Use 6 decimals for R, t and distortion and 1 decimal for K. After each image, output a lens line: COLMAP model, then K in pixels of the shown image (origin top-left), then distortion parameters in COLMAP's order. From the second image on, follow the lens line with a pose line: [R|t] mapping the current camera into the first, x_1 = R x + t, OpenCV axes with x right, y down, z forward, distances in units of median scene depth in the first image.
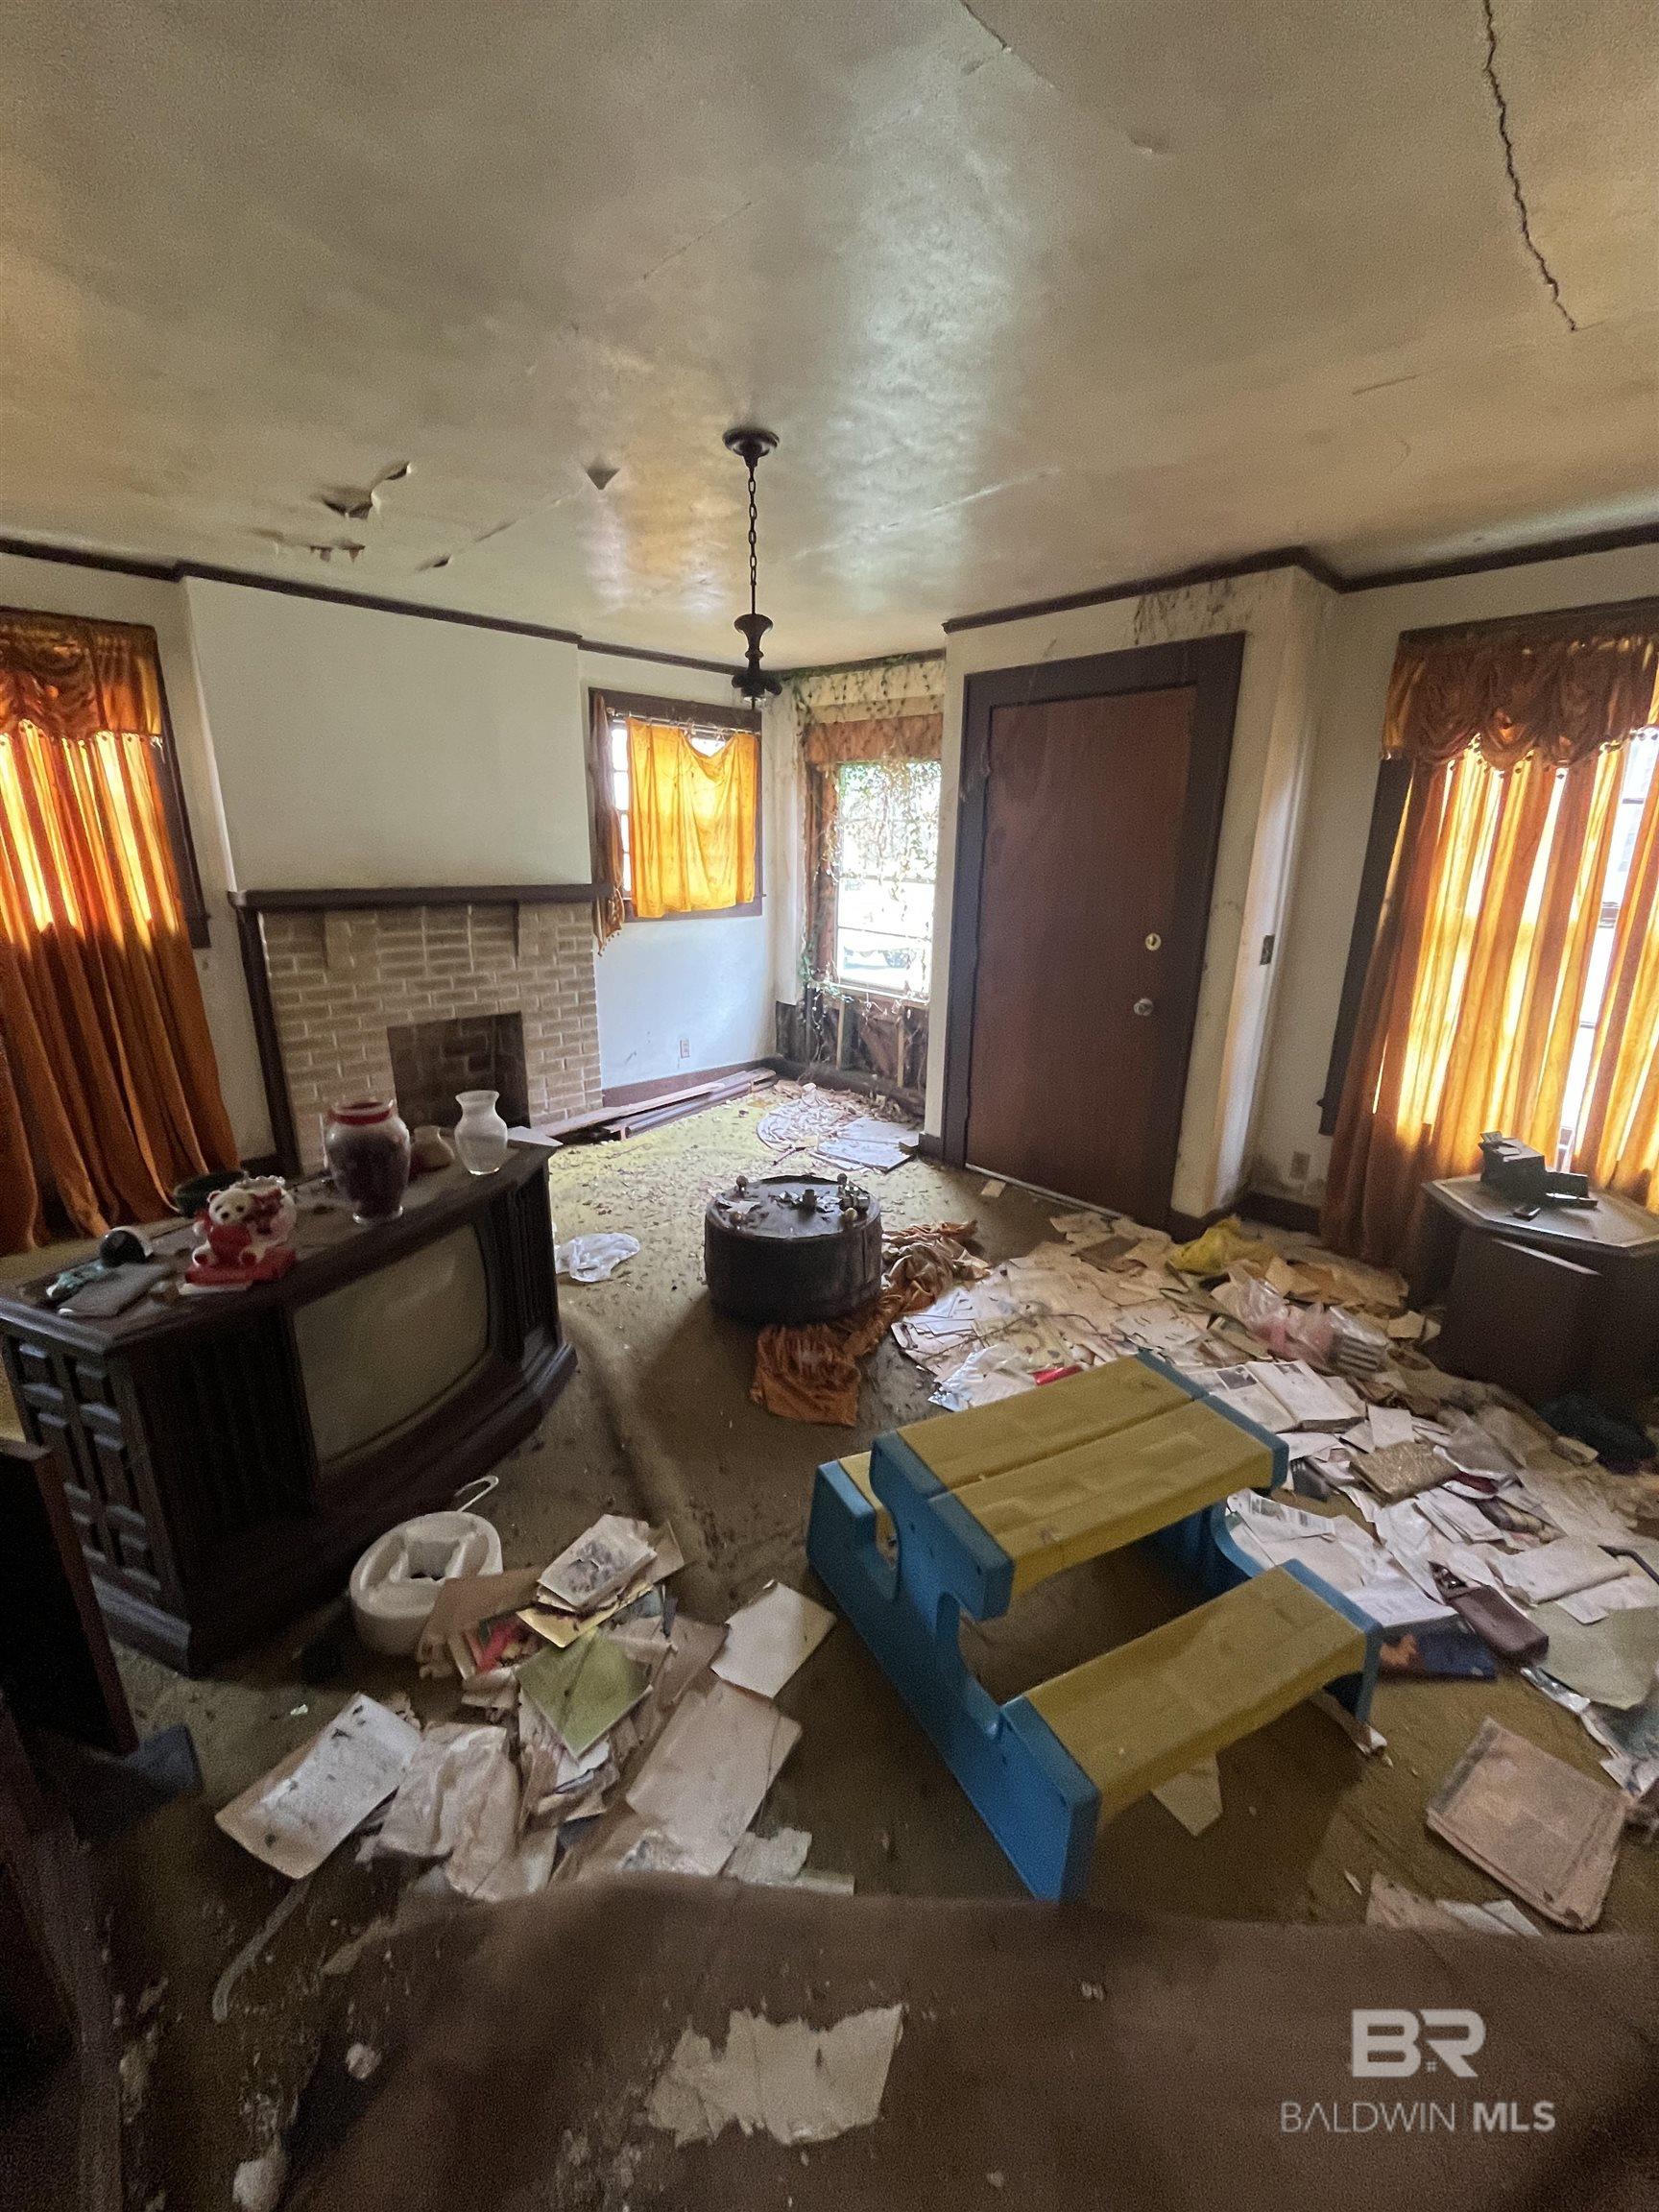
lens RADIAL K [[896.3, 0, 825.9], [0, 896.3, 1112.3], [0, 0, 1]] dist [0.000323, -0.002525]
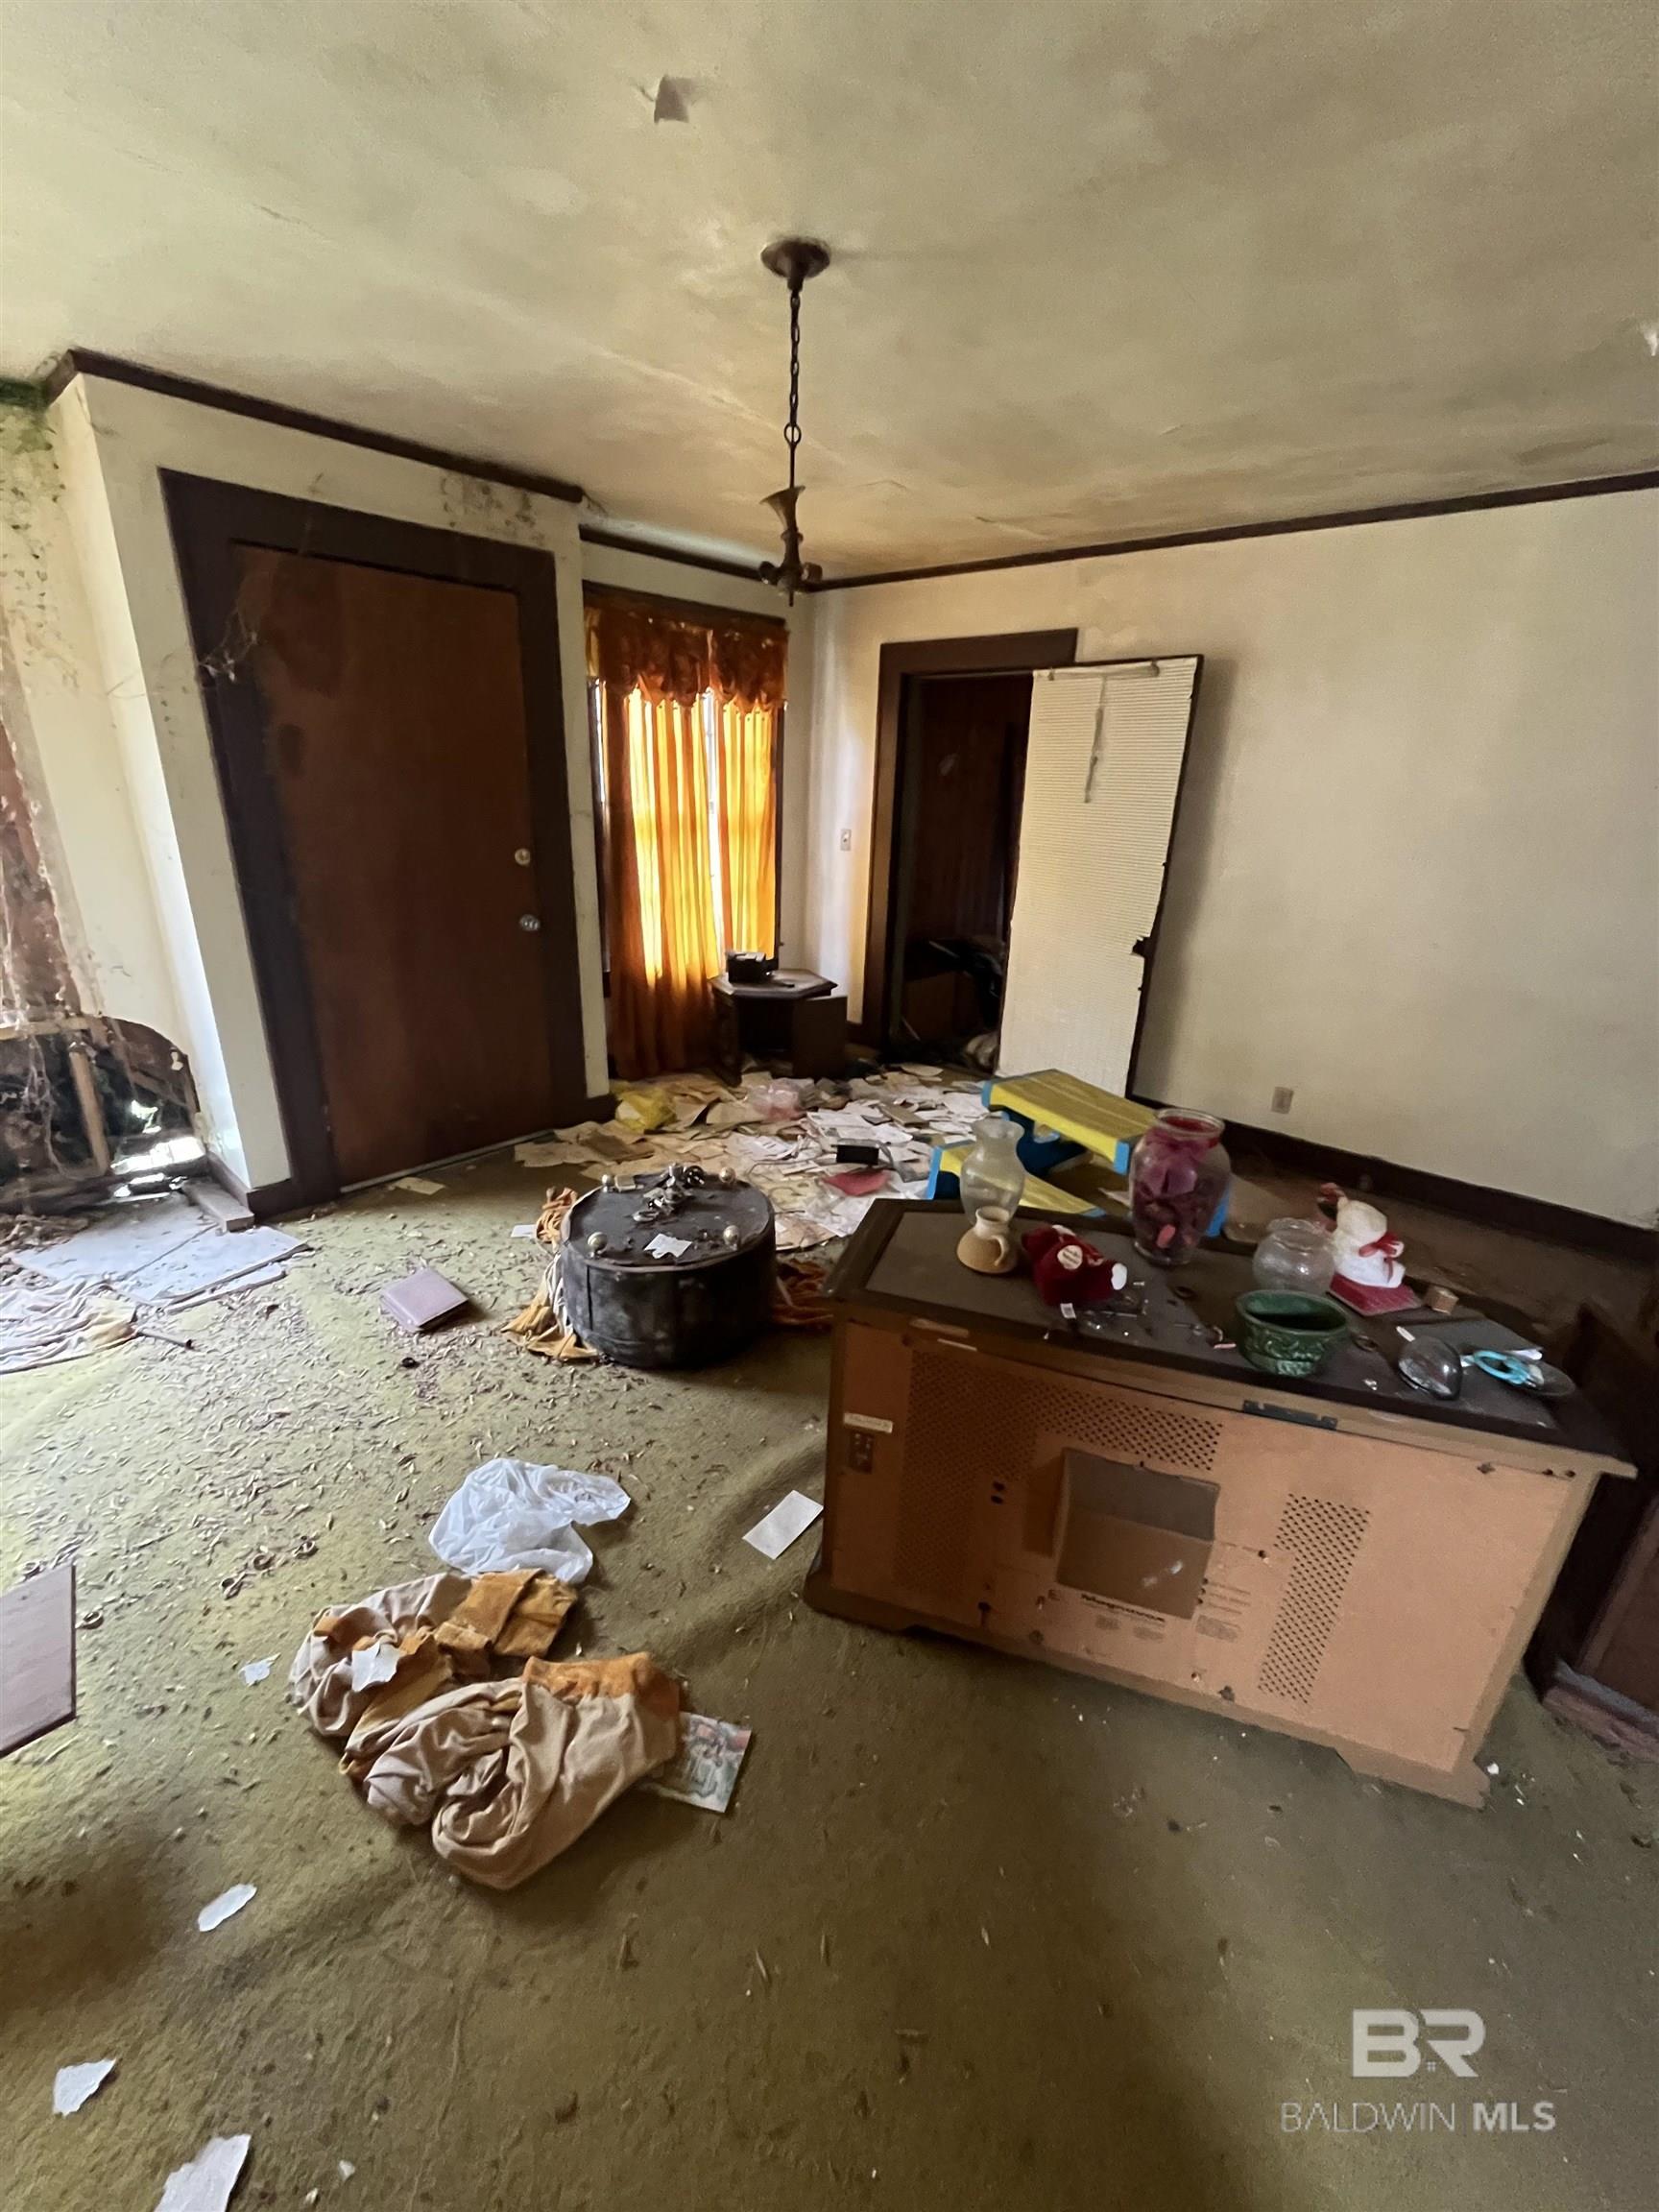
lens RADIAL K [[896.3, 0, 823.0], [0, 896.3, 1106.0], [0, 0, 1]] dist [0.000323, -0.002525]
pose [[-0.074700, -0.356248, 0.931401, -0.777625], [0.262241, 0.894118, 0.363020, -0.243728], [-0.962107, 0.271368, 0.026632, 0.823901]]
